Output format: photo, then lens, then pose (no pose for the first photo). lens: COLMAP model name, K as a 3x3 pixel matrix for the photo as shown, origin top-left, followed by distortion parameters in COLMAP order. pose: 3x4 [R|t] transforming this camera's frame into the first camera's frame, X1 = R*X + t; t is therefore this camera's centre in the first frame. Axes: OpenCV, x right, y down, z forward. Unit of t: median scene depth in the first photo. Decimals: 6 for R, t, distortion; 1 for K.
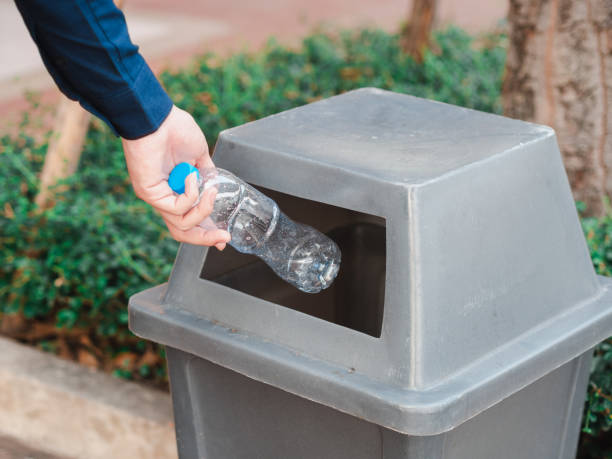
lens RADIAL K [[1652.3, 0, 306.0], [0, 1652.3, 229.5], [0, 0, 1]] dist [0.083938, 0.211870]
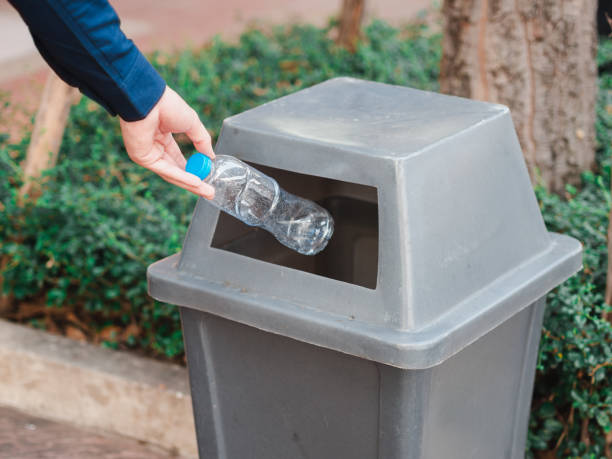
lens RADIAL K [[1652.3, 0, 306.0], [0, 1652.3, 229.5], [0, 0, 1]] dist [0.083938, 0.211870]
pose [[0.996833, -0.040887, 0.068201, -0.055135], [0.040472, 0.999153, 0.007457, 0.007797], [-0.068448, -0.004674, 0.997644, -0.115241]]
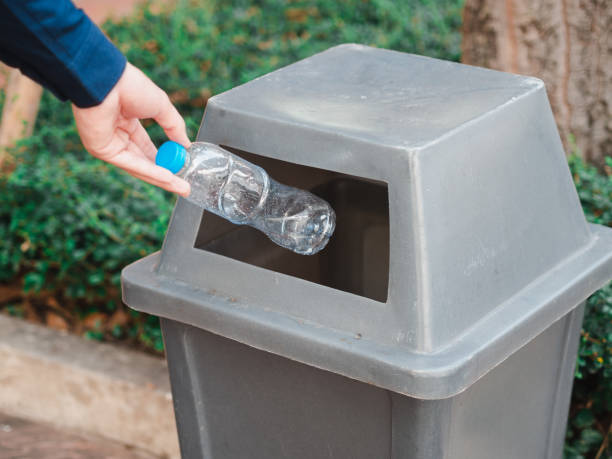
lens RADIAL K [[1652.3, 0, 306.0], [0, 1652.3, 229.5], [0, 0, 1]] dist [0.083938, 0.211870]
pose [[0.997548, -0.048296, 0.050642, -0.032996], [0.045922, 0.997837, 0.047048, -0.017478], [-0.052805, -0.044607, 0.997608, 0.008797]]
